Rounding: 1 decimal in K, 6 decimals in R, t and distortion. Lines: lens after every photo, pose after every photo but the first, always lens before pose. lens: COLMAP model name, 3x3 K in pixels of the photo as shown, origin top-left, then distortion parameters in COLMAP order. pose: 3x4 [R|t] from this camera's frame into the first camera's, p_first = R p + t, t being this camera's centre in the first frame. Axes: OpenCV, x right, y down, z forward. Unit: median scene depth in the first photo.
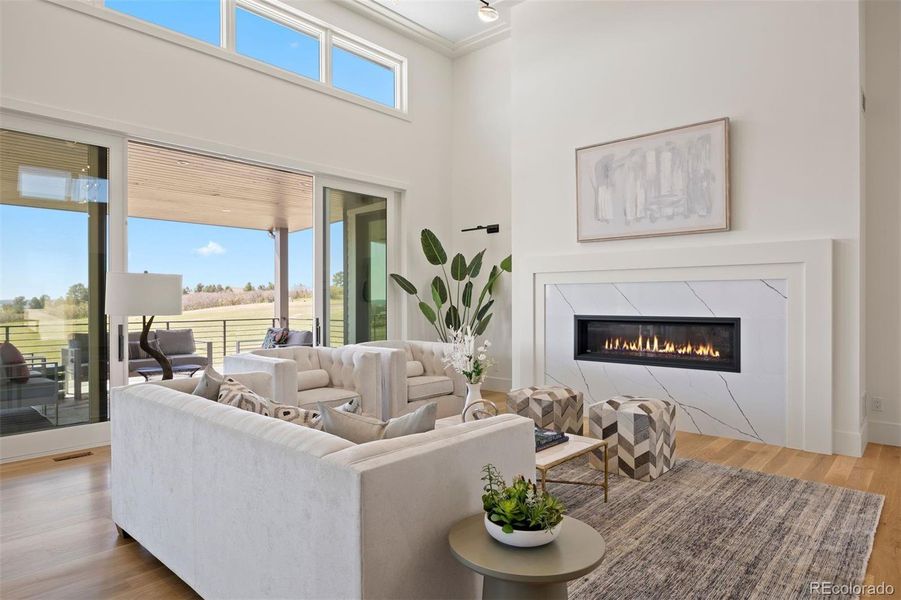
lens RADIAL K [[544.7, 0, 452.7], [0, 544.7, 296.8], [0, 0, 1]] dist [0.026701, 0.000110]
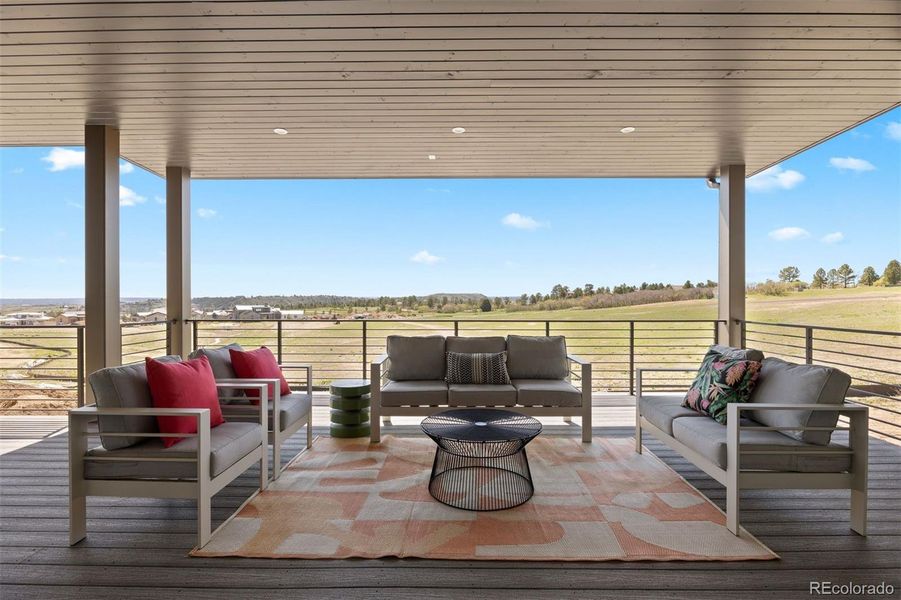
lens RADIAL K [[446.0, 0, 452.7], [0, 446.0, 300.6], [0, 0, 1]] dist [-0.003412, 0.000735]
pose [[0.664484, 0.007069, -0.747269, -0.151855], [0.003373, 0.999917, 0.012458, 0.010923], [0.747295, -0.010799, 0.664405, 0.449691]]
